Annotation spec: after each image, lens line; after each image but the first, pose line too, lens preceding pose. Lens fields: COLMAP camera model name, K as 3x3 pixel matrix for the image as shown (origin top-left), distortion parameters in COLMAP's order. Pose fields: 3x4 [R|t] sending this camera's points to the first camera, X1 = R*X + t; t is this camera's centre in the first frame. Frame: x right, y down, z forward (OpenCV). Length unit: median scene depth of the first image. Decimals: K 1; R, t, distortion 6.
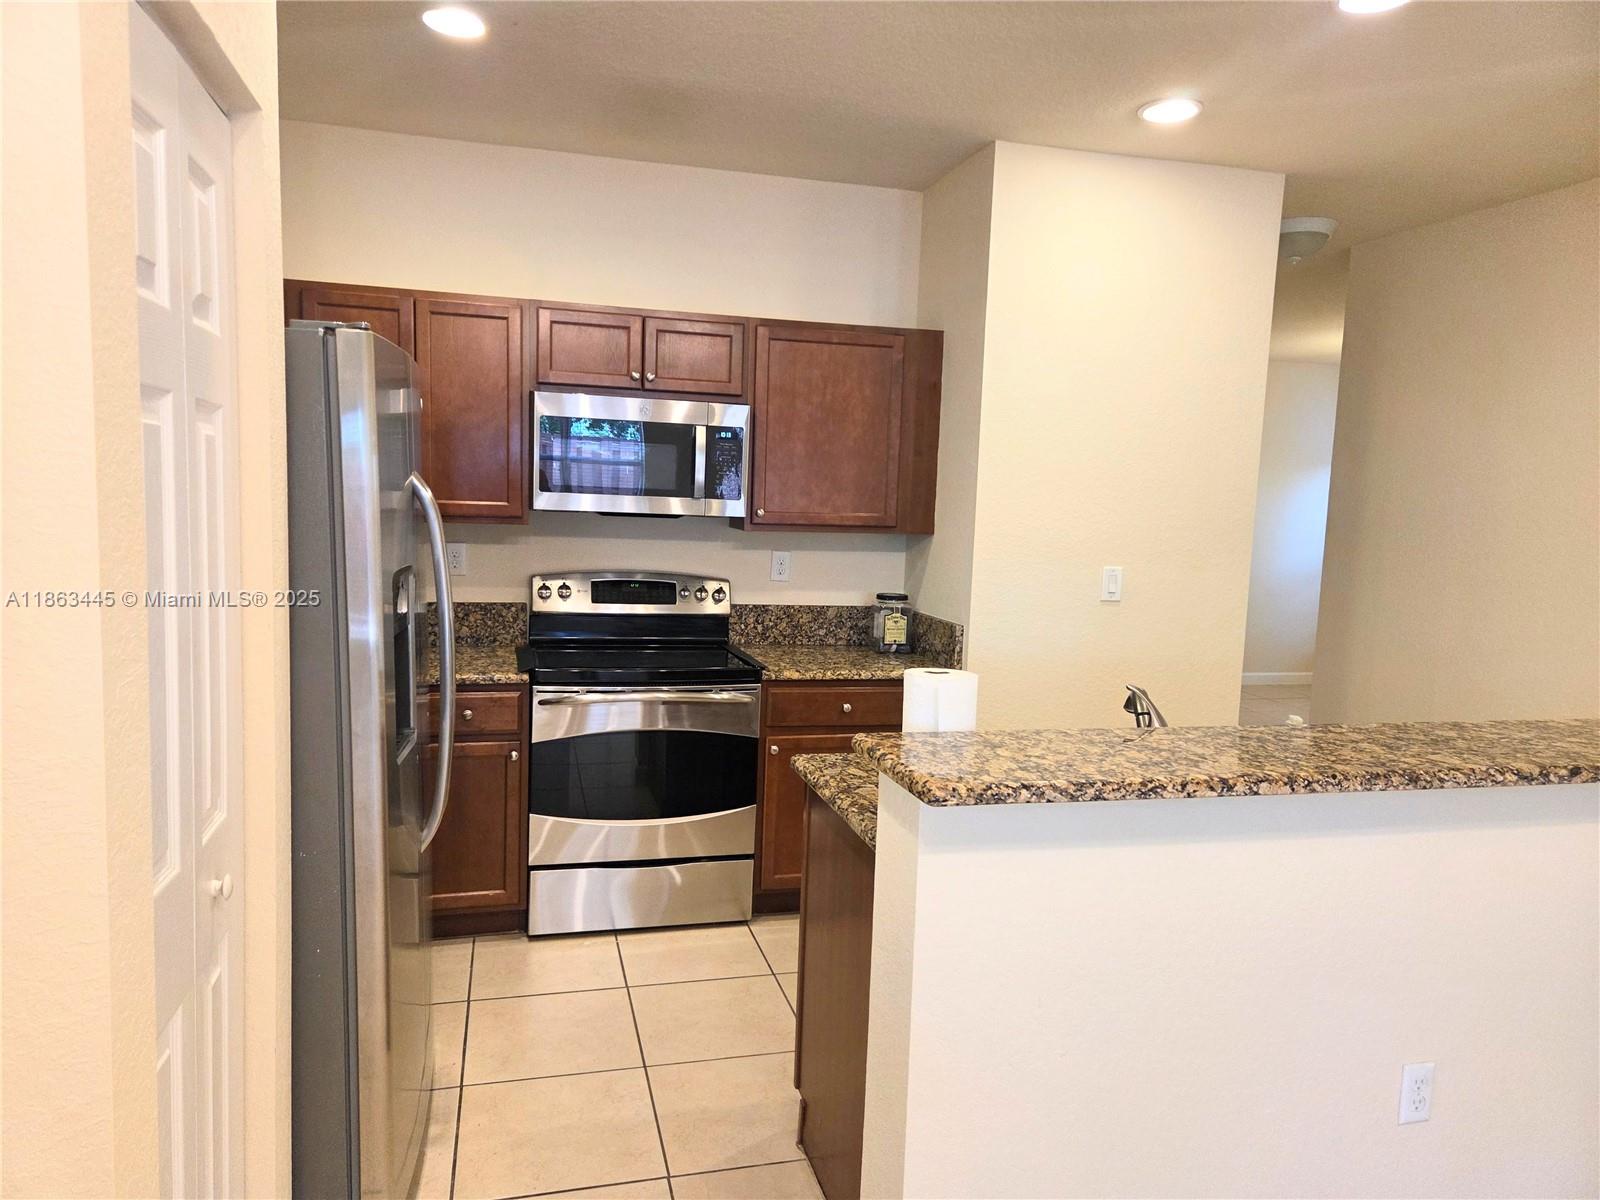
lens RADIAL K [[1077.9, 0, 806.1], [0, 1077.9, 603.3], [0, 0, 1]] dist [0.078873, -0.063798]
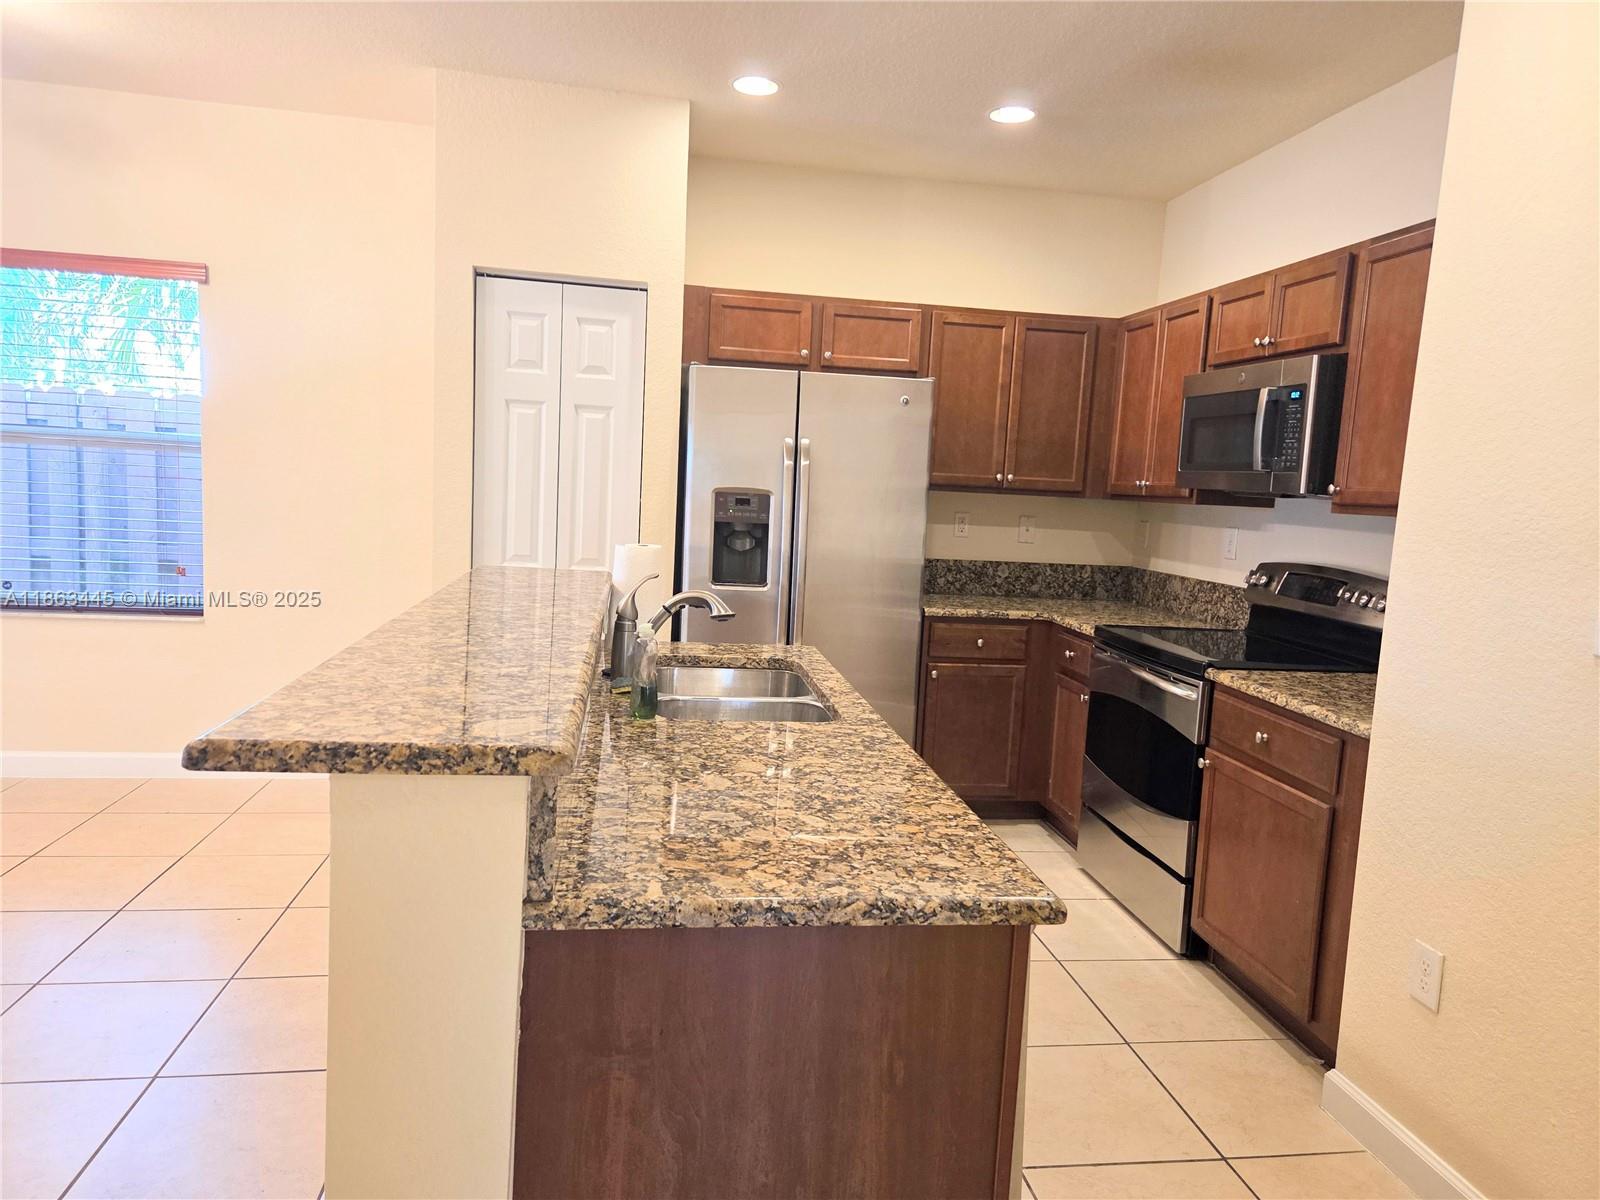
lens RADIAL K [[1077.9, 0, 806.1], [0, 1077.9, 603.3], [0, 0, 1]] dist [0.078873, -0.063798]
pose [[-0.103128, 0.073609, -0.991941, 0.814933], [-0.153350, 0.984158, 0.088974, -0.014942], [0.982776, 0.161290, -0.090206, 0.732097]]
